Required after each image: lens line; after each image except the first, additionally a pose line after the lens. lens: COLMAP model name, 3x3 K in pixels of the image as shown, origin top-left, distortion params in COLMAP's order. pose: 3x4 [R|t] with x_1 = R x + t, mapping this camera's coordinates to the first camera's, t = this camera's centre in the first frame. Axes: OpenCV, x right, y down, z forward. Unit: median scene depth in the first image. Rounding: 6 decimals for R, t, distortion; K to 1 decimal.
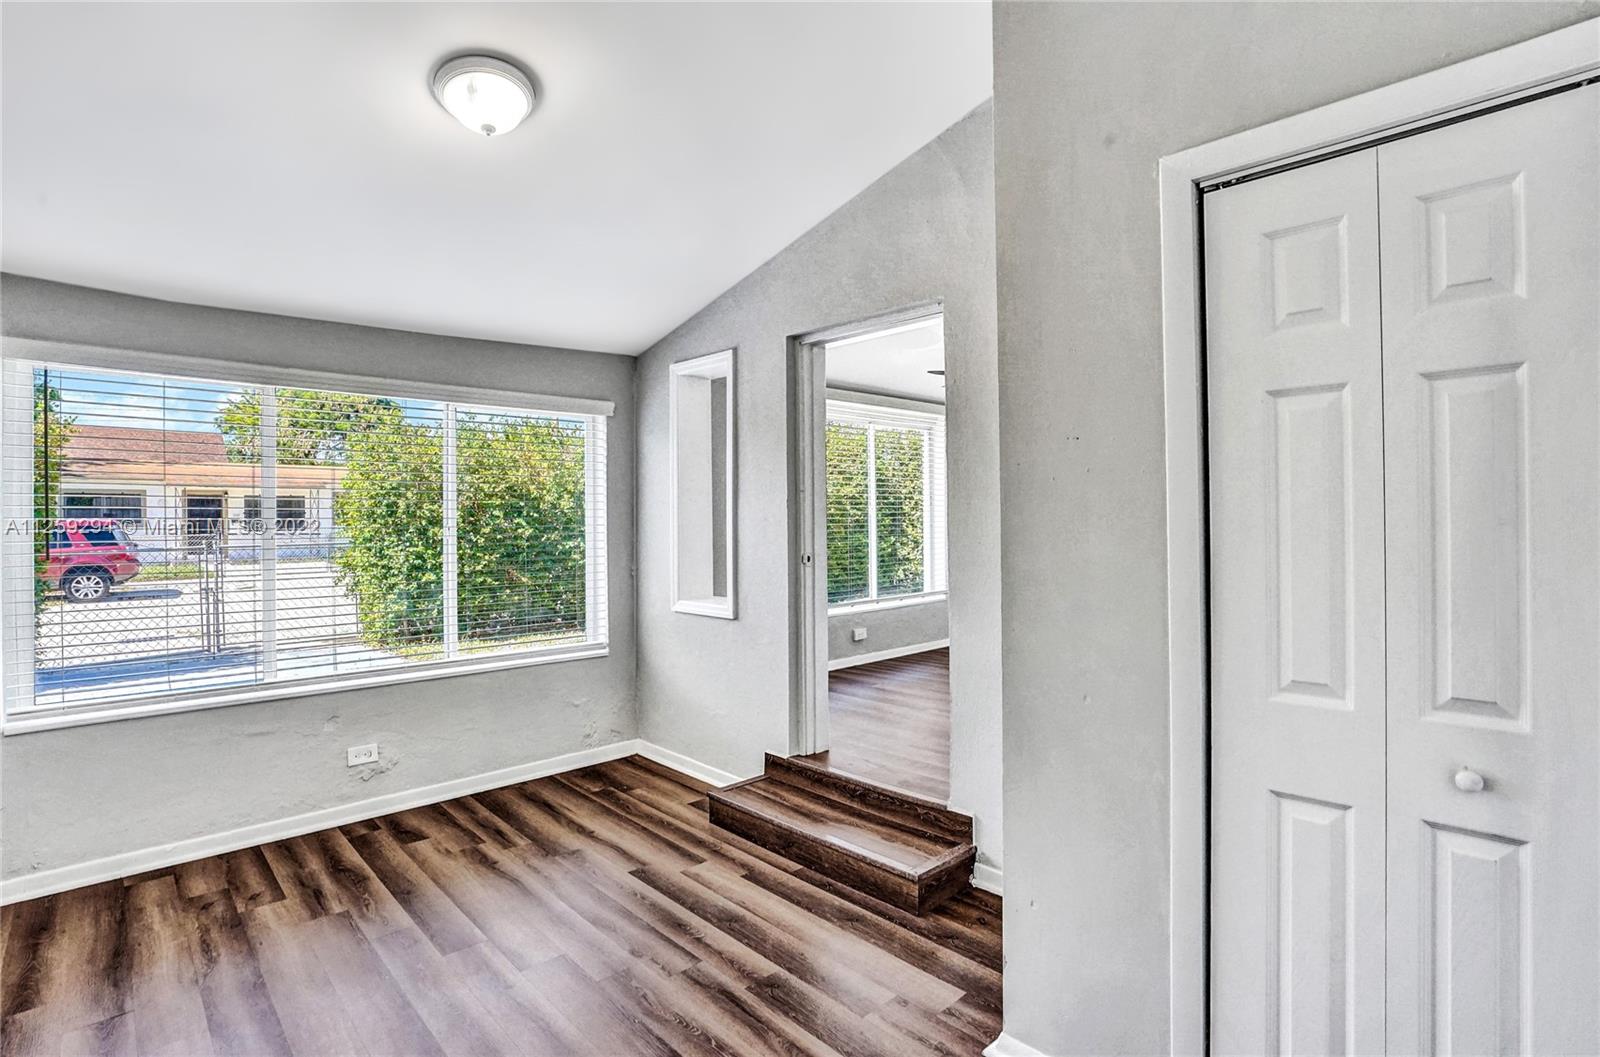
lens RADIAL K [[765.9, 0, 787.2], [0, 765.9, 520.0], [0, 0, 1]] dist [-0.036022, 0.016355]
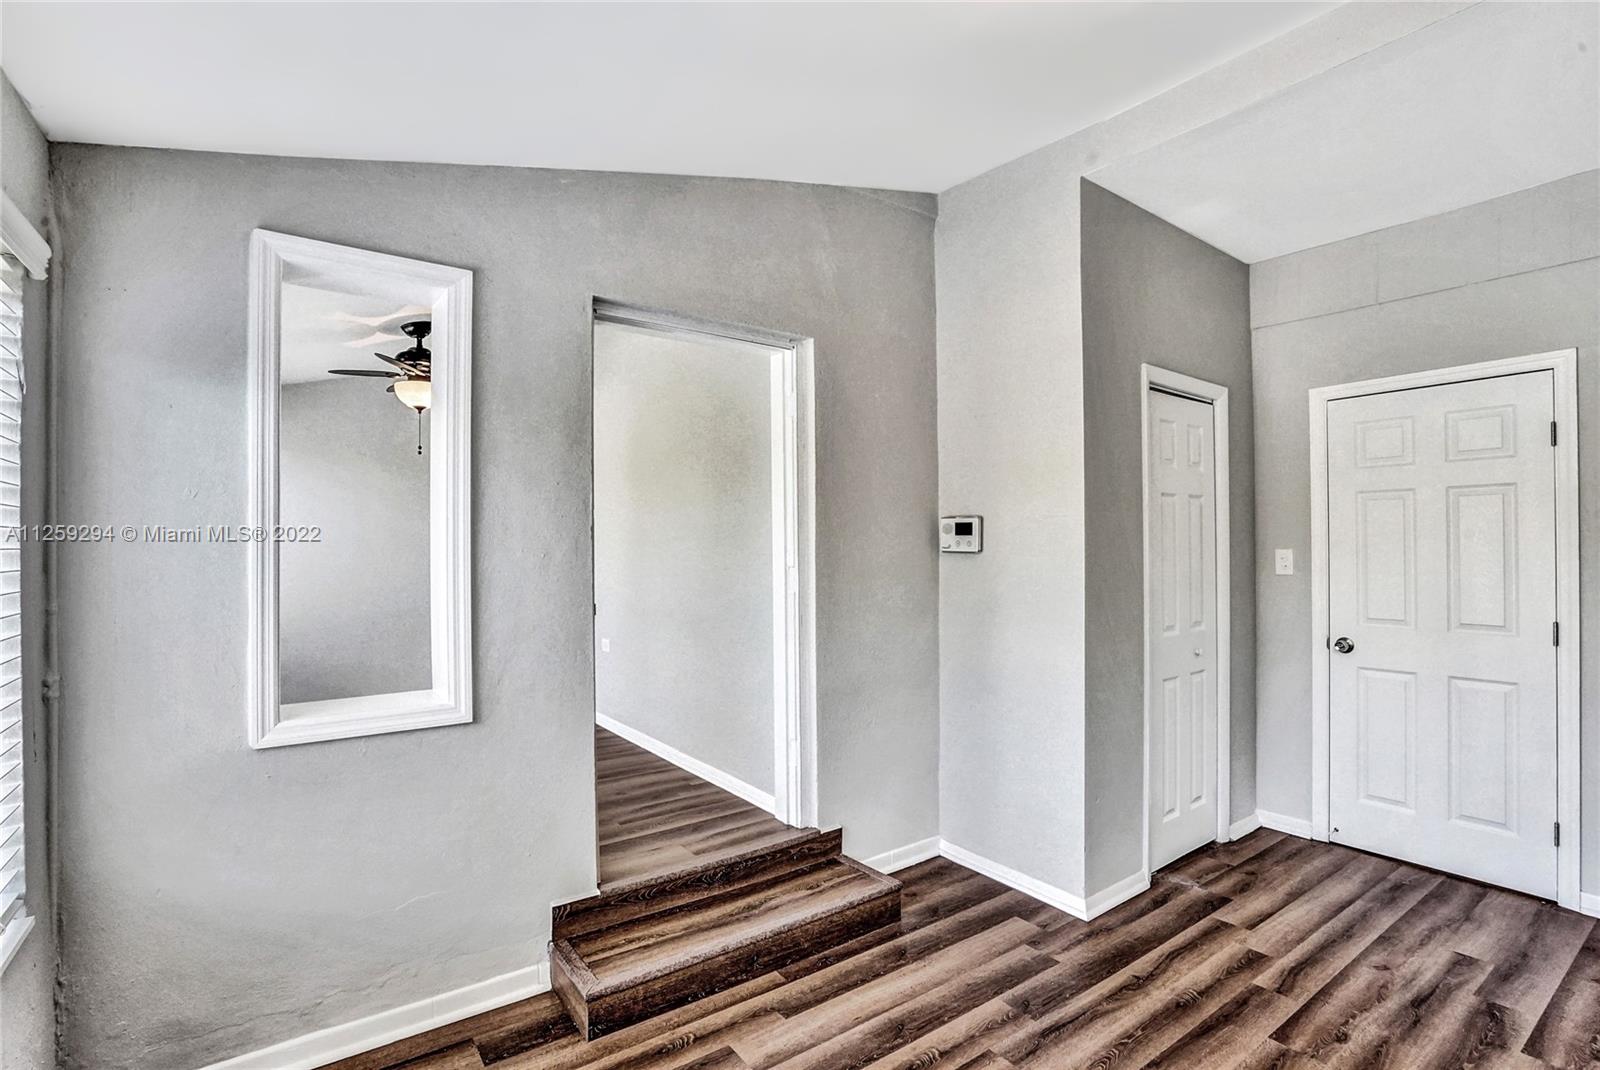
lens RADIAL K [[747.5, 0, 800.0], [0, 747.5, 535.0], [0, 0, 1]] dist [-0.037871, 0.000200]
pose [[0.128278, 0.033868, 0.991160, -0.755385], [0.000325, 0.999415, -0.034192, 0.004115], [-0.991738, 0.004708, 0.128192, 0.824004]]
